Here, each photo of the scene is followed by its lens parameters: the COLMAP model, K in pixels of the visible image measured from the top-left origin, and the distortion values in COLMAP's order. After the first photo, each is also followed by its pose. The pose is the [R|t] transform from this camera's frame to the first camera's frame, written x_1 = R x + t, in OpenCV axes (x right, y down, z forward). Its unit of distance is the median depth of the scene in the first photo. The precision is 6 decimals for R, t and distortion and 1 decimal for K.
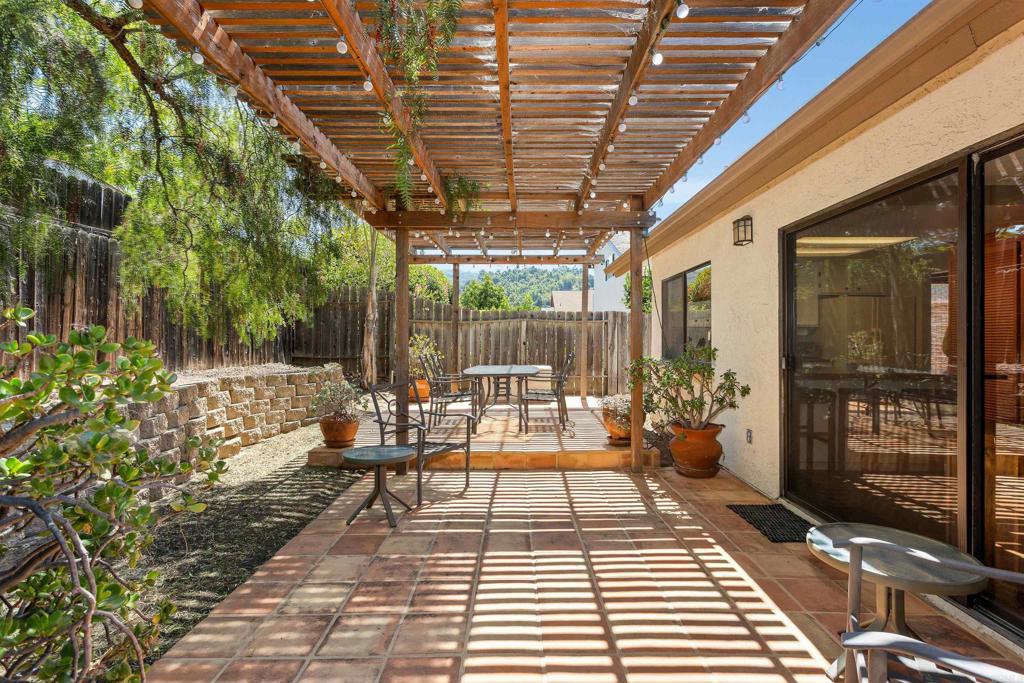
lens RADIAL K [[485.7, 0, 508.5], [0, 485.7, 339.8], [0, 0, 1]] dist [0.005302, 0.000175]
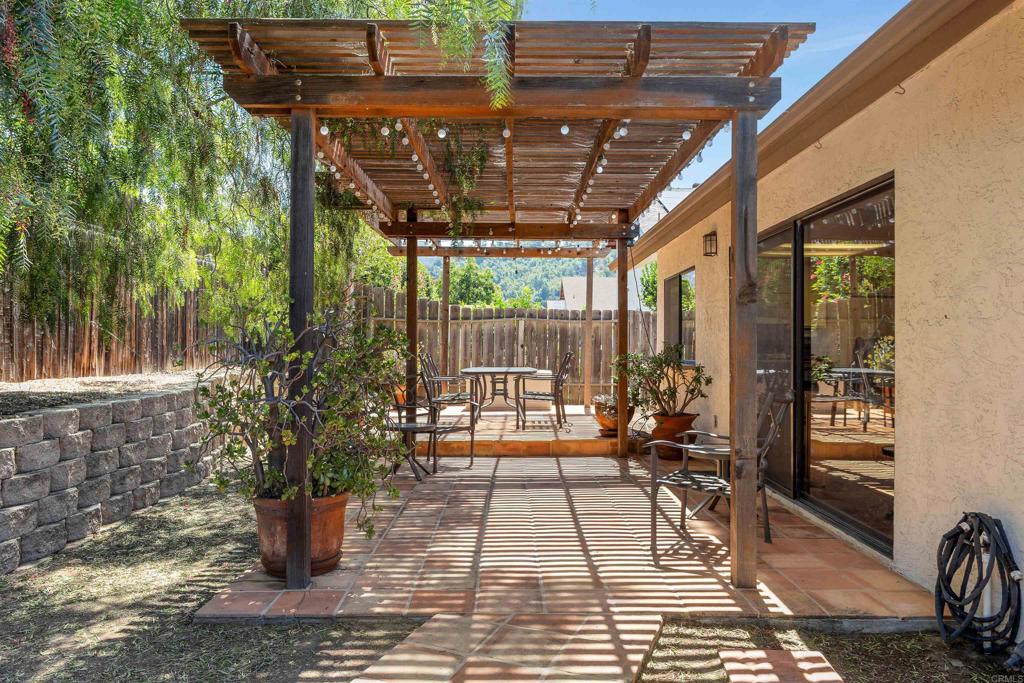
lens RADIAL K [[737.1, 0, 511.9], [0, 737.1, 340.1], [0, 0, 1]] dist [0.001856, 0.000542]
pose [[0.999808, 0.003897, 0.019188, -0.022556], [-0.003687, 0.999933, -0.010968, 0.023341], [-0.019229, 0.010895, 0.999756, -0.671176]]
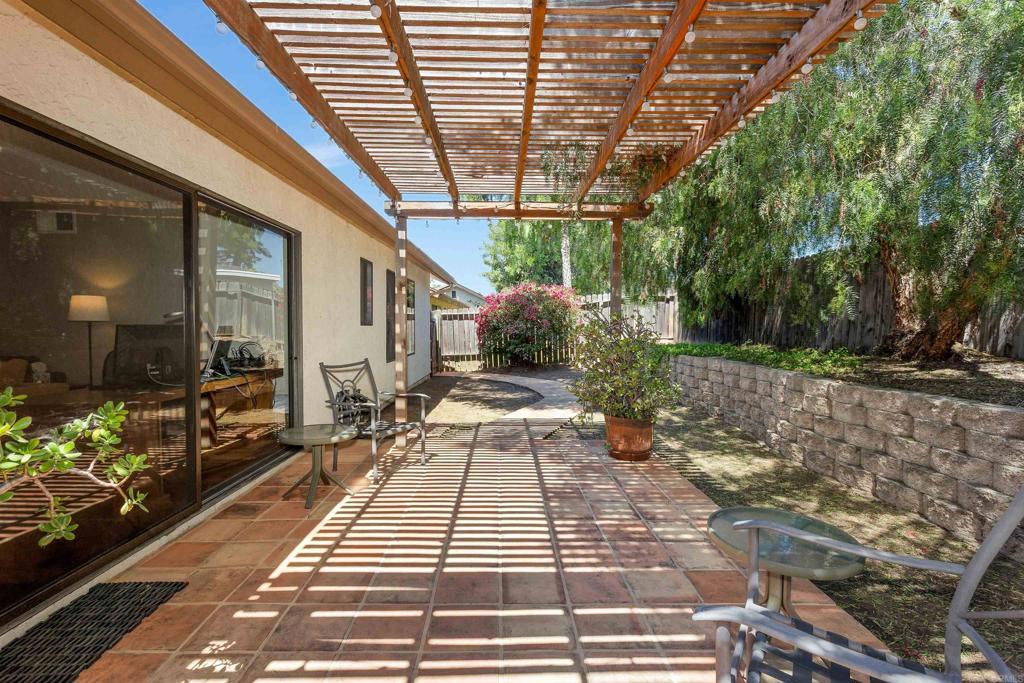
lens RADIAL K [[485.7, 0, 514.3], [0, 485.7, 340.0], [0, 0, 1]] dist [0.005302, 0.000175]
pose [[-0.998926, -0.002936, -0.046232, 0.039986], [-0.004455, 0.999453, 0.032782, 0.000938], [0.046110, 0.032953, -0.998393, 1.108324]]
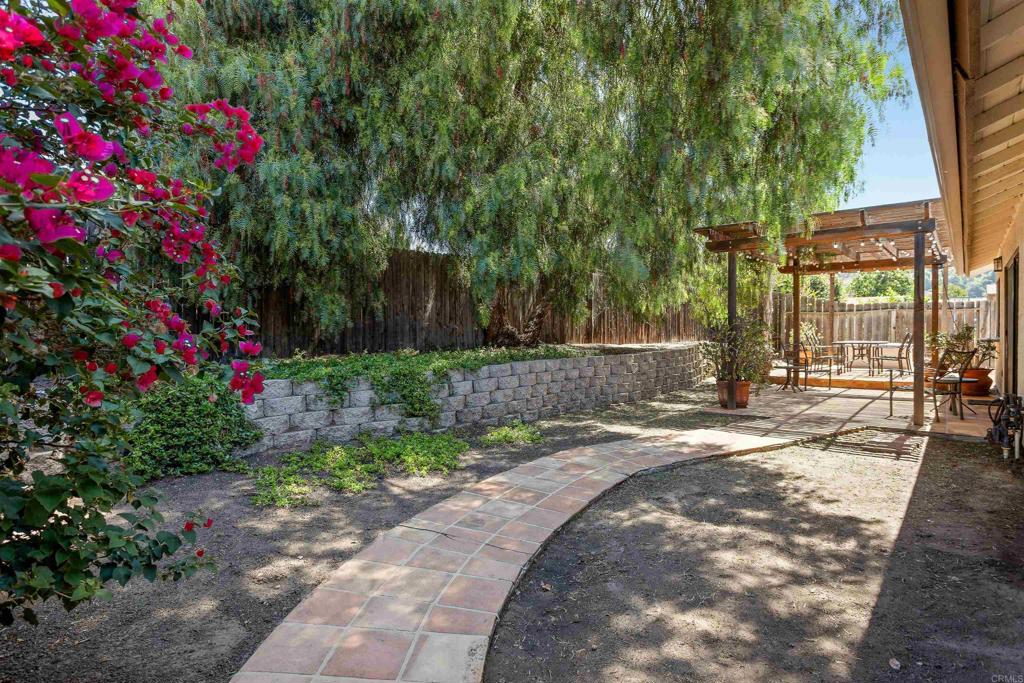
lens RADIAL K [[529.3, 0, 510.1], [0, 529.3, 337.8], [0, 0, 1]] dist [0.002123, -0.000243]
pose [[0.775178, 0.004430, -0.631727, 0.279270], [0.004444, 0.999912, 0.012466, 0.023813], [0.631727, -0.012471, 0.775091, -1.617563]]
